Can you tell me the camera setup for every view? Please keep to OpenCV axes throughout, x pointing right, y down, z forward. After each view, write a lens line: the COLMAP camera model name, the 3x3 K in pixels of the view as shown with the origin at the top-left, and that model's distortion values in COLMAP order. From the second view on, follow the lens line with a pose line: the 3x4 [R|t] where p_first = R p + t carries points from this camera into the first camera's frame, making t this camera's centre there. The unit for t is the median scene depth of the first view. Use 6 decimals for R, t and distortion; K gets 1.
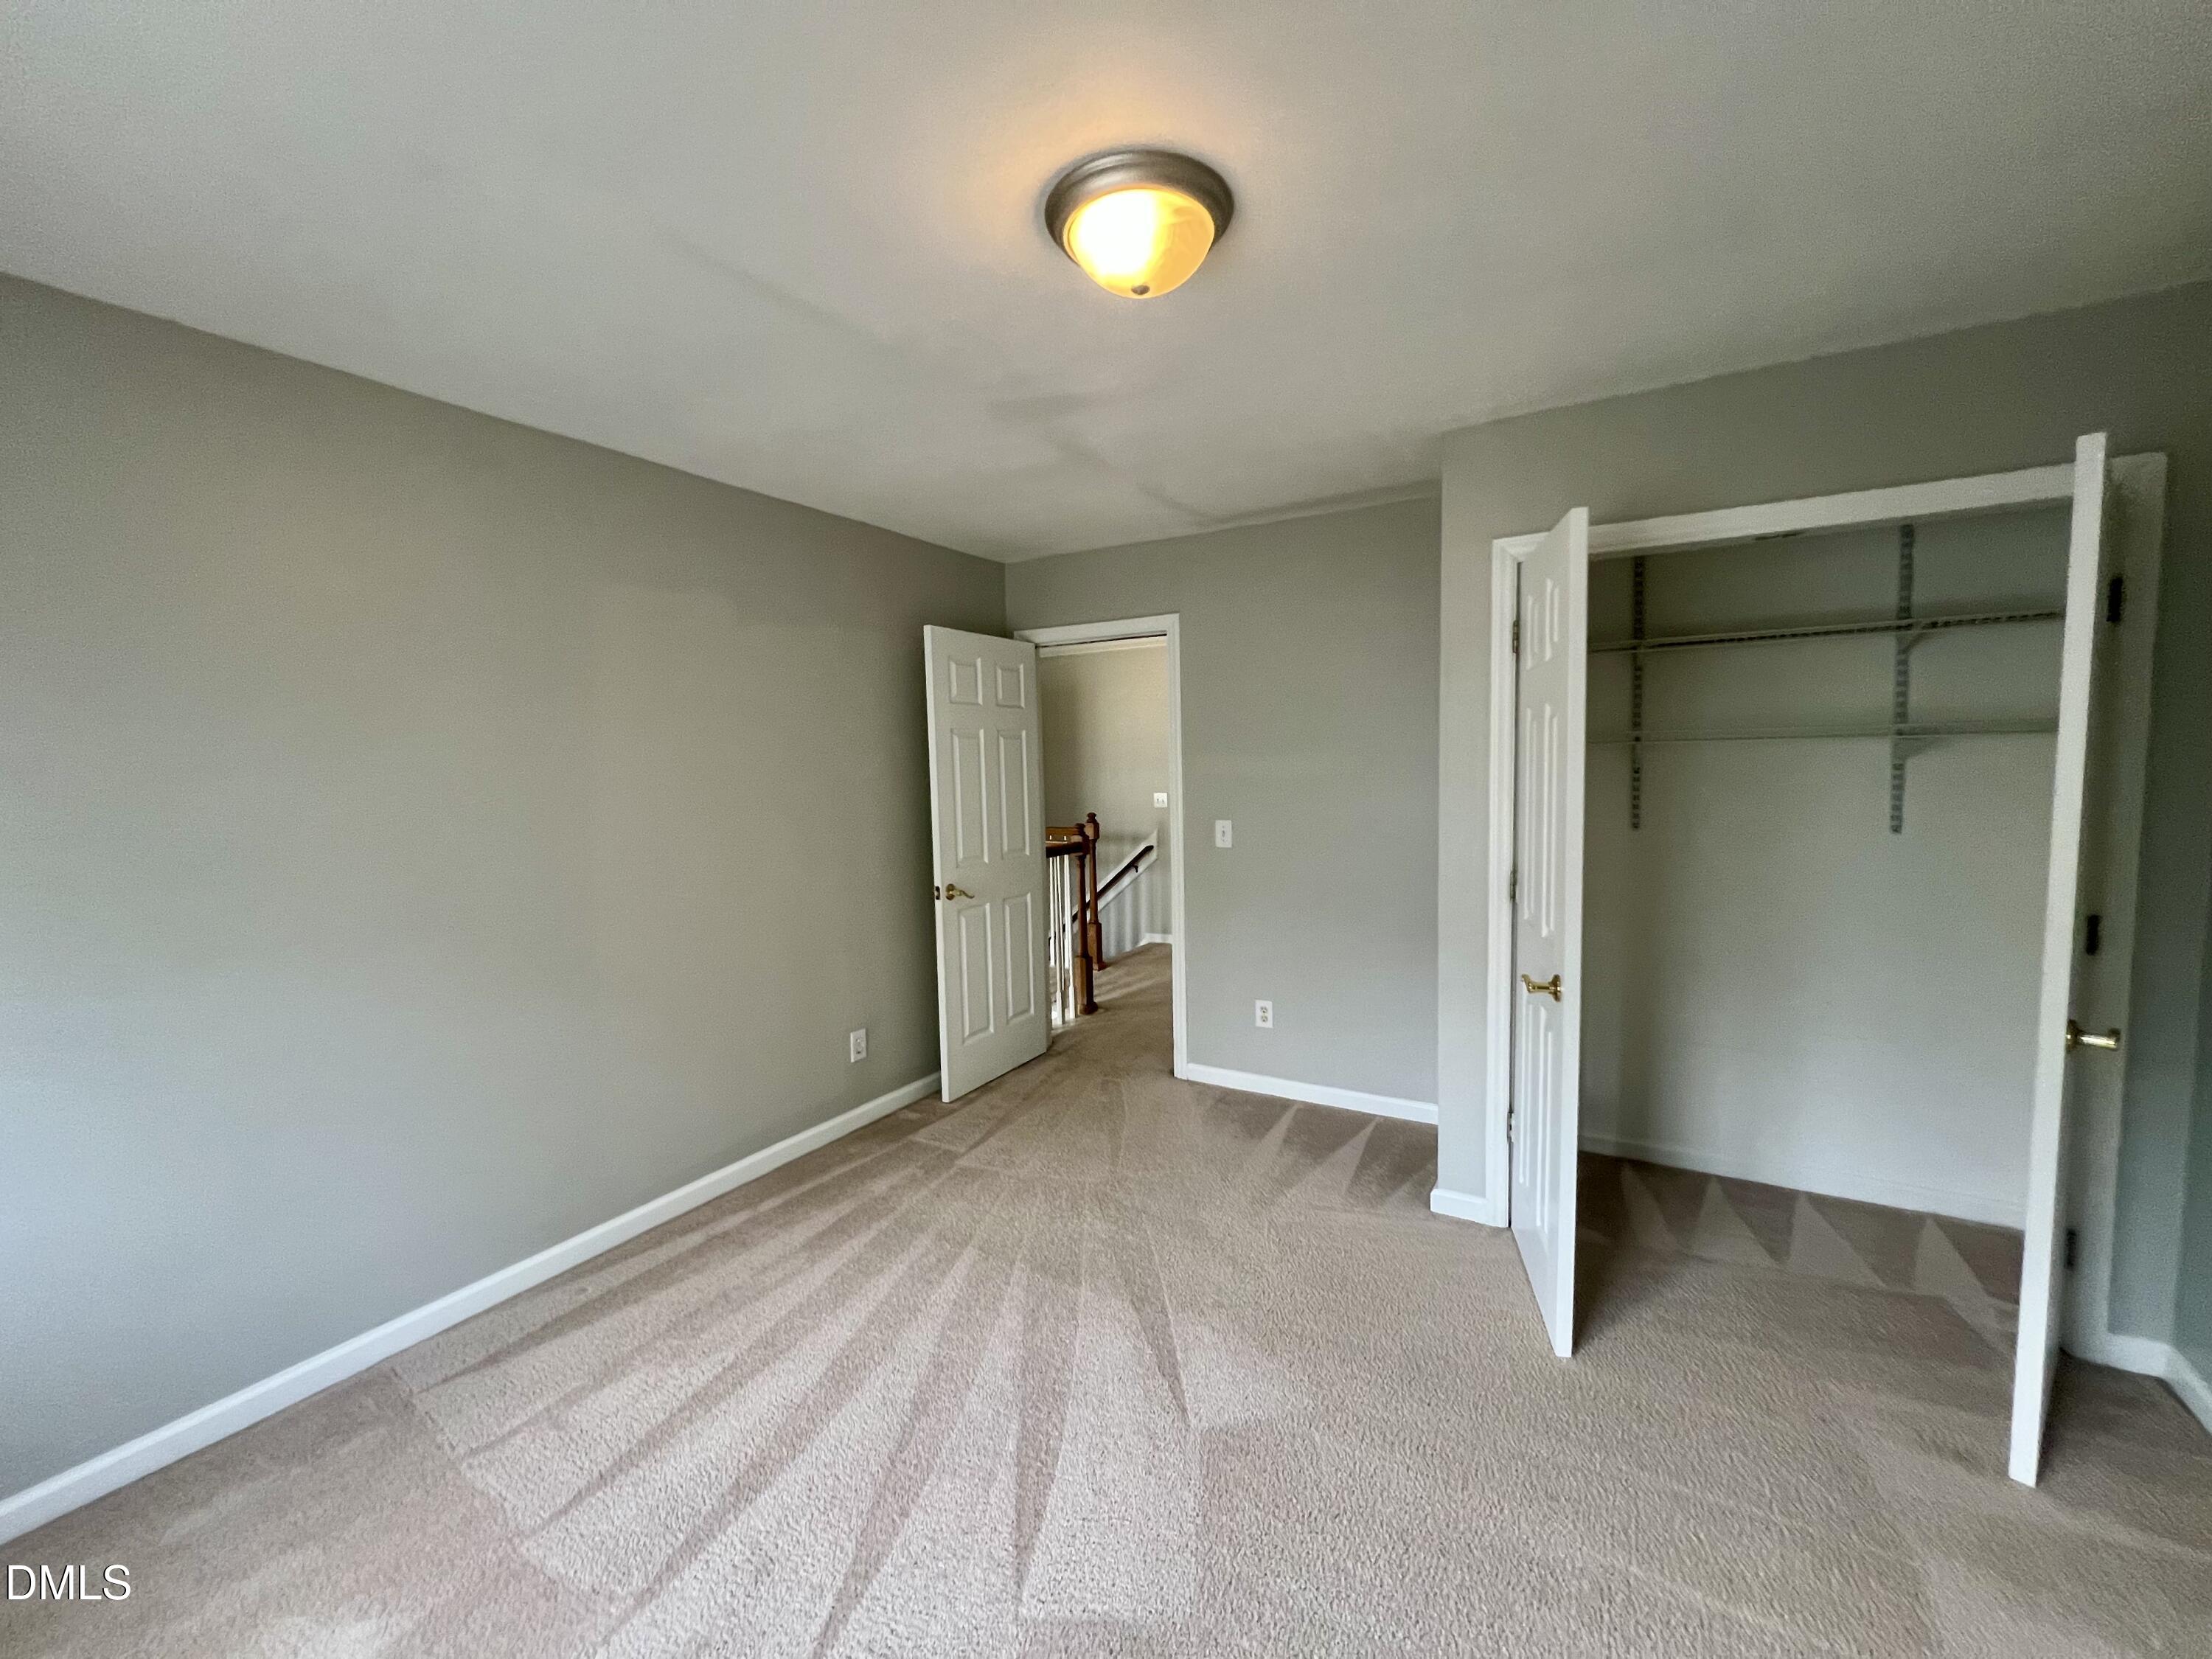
lens RADIAL K [[885.5, 0, 1108.0], [0, 885.5, 835.1], [0, 0, 1]] dist [0.000041, 0.000201]
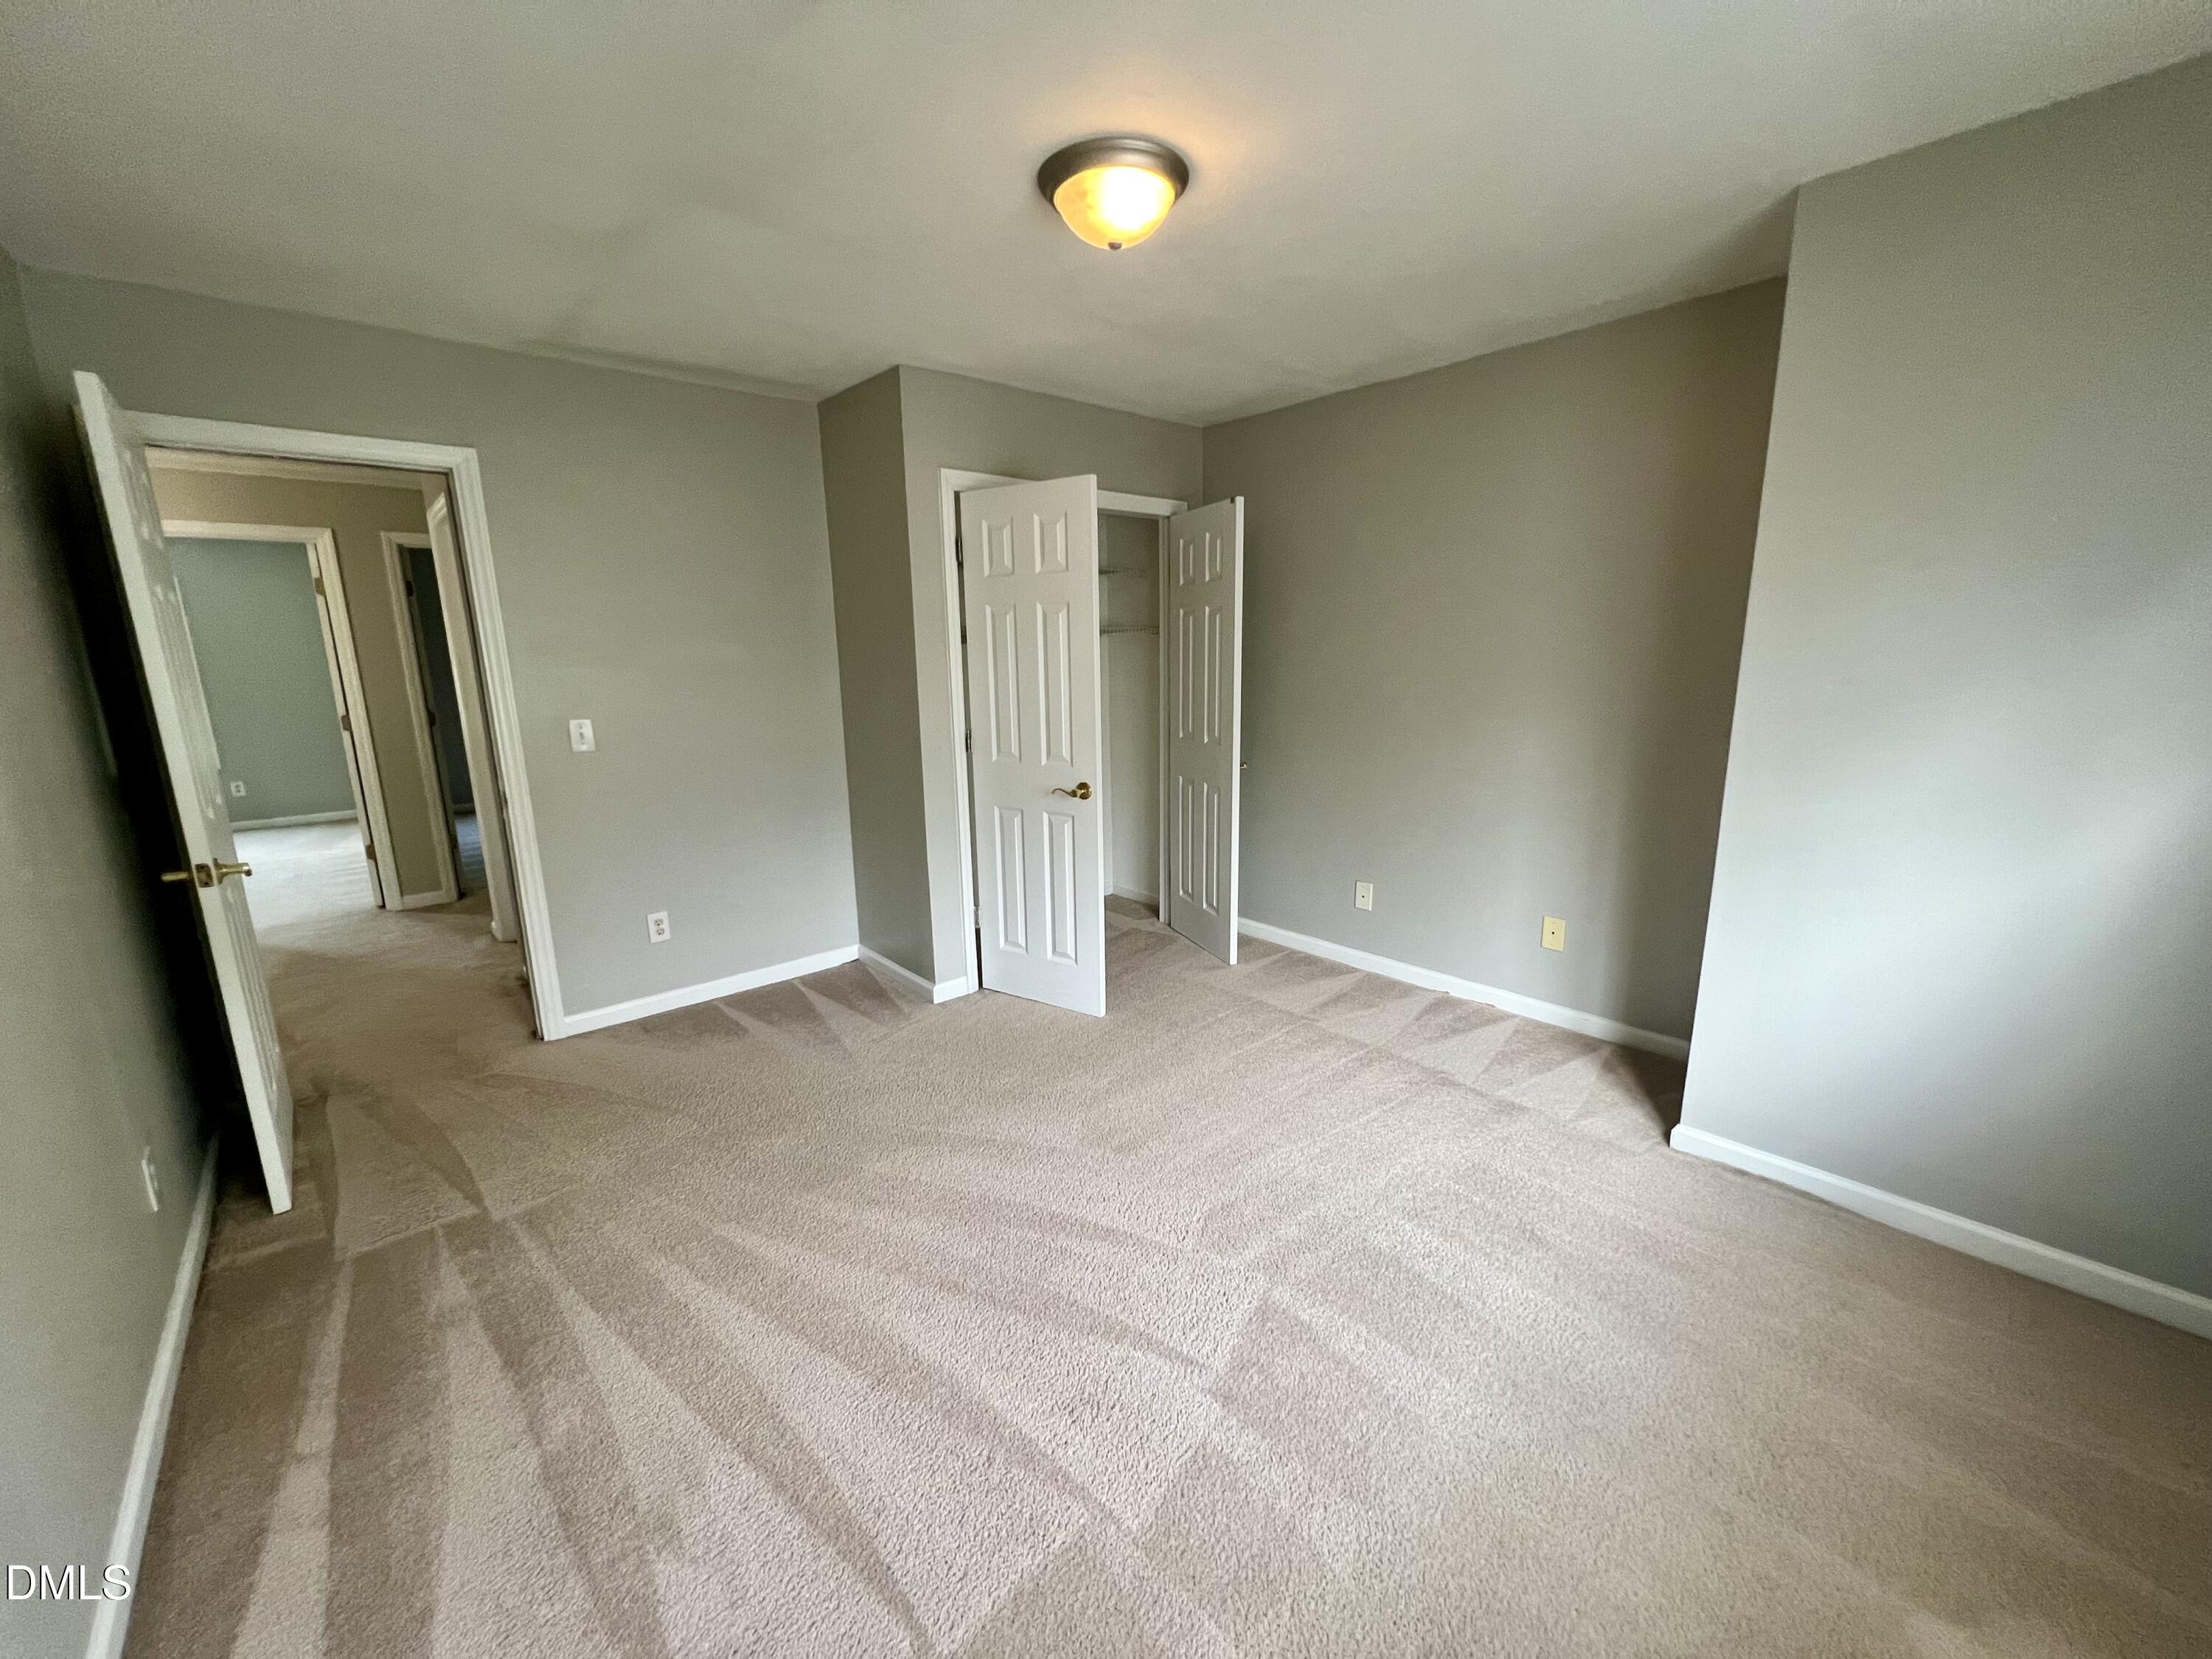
lens RADIAL K [[889.7, 0, 1100.7], [0, 889.7, 836.3], [0, 0, 1]] dist [-0.001980, 0.000901]
pose [[0.309288, -0.183590, 0.933079, -0.712888], [0.090245, 0.982426, 0.163386, -0.000955], [-0.946677, 0.033672, 0.320421, 0.354380]]
